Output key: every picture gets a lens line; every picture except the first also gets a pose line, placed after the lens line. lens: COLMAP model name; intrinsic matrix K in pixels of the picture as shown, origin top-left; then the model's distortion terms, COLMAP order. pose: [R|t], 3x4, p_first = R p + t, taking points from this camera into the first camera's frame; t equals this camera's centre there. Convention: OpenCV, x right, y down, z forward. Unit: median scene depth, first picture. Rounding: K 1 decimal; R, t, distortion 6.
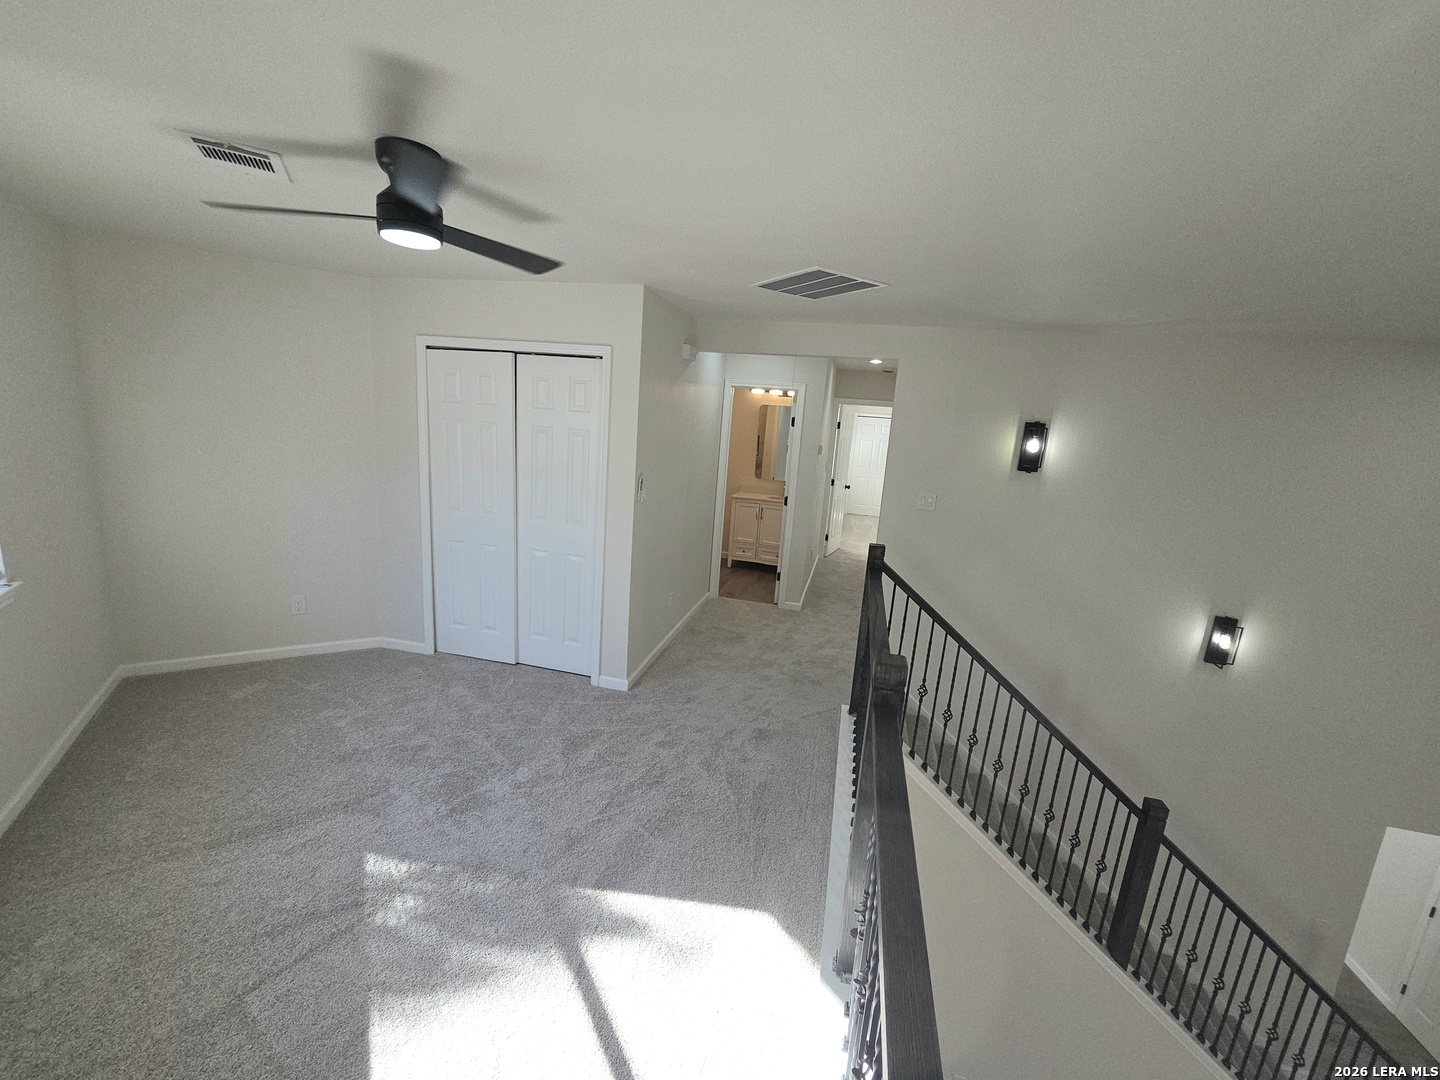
lens RADIAL K [[583.5, 0, 720.0], [0, 583.5, 540.0], [0, 0, 1]] dist [-0.001699, -0.000180]
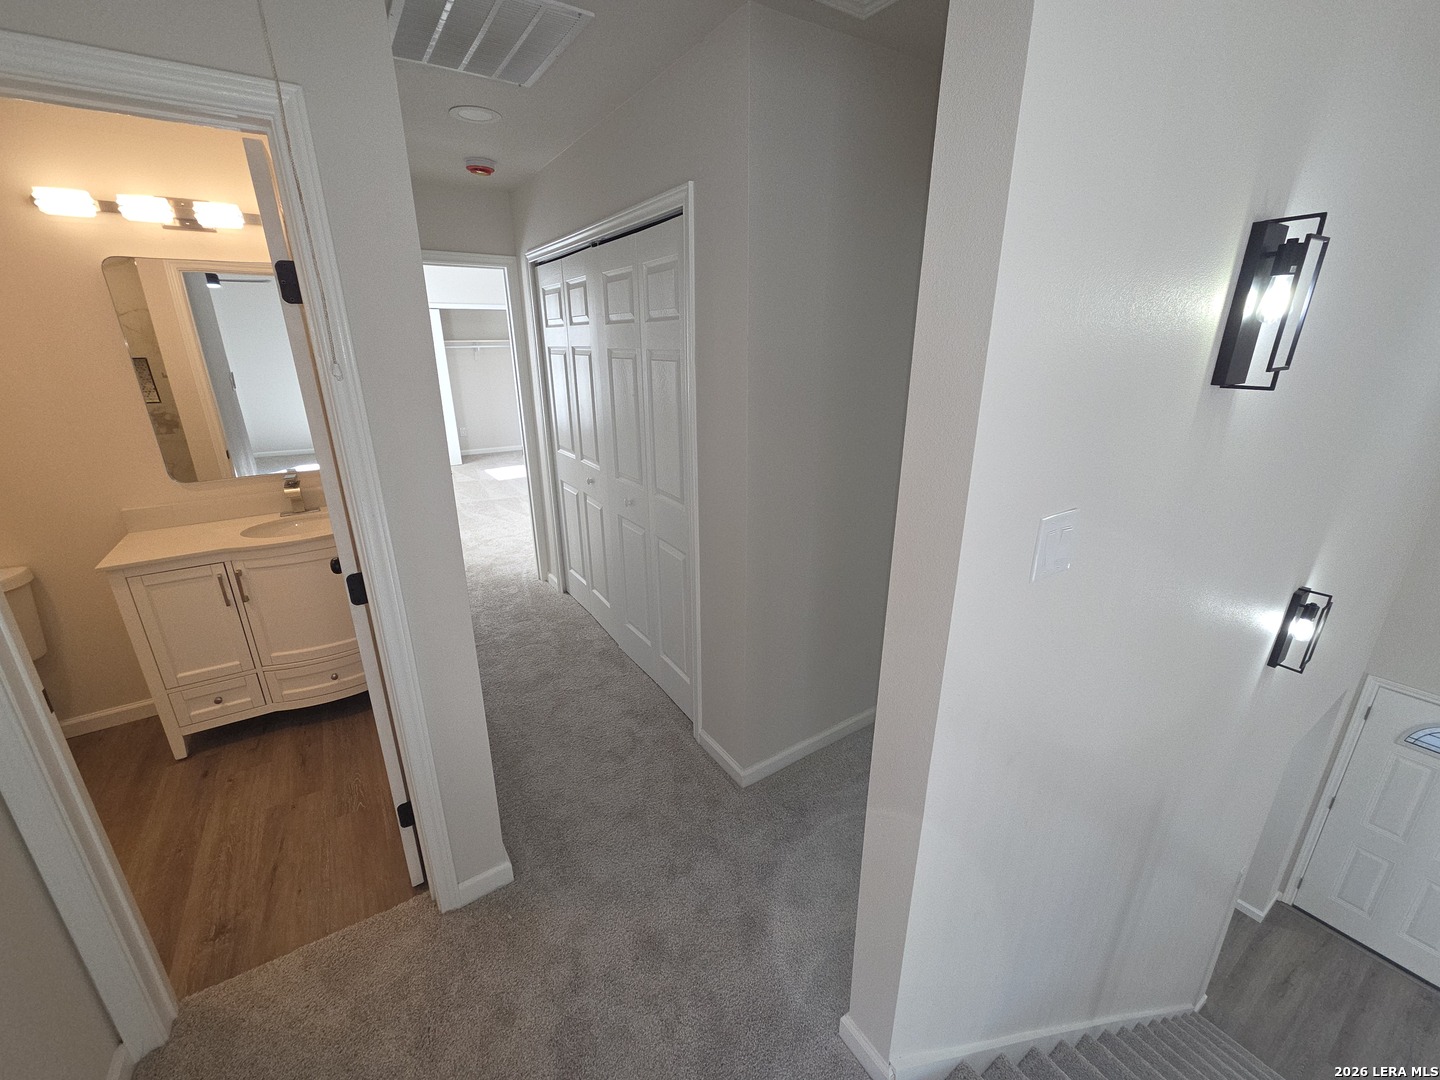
lens RADIAL K [[583.5, 0, 720.0], [0, 583.5, 540.0], [0, 0, 1]] dist [-0.001699, -0.000180]
pose [[0.684619, -0.304089, 0.662439, 0.045960], [0.197635, 0.952217, 0.232858, -0.097416], [-0.701596, -0.028498, 0.712005, 0.557715]]
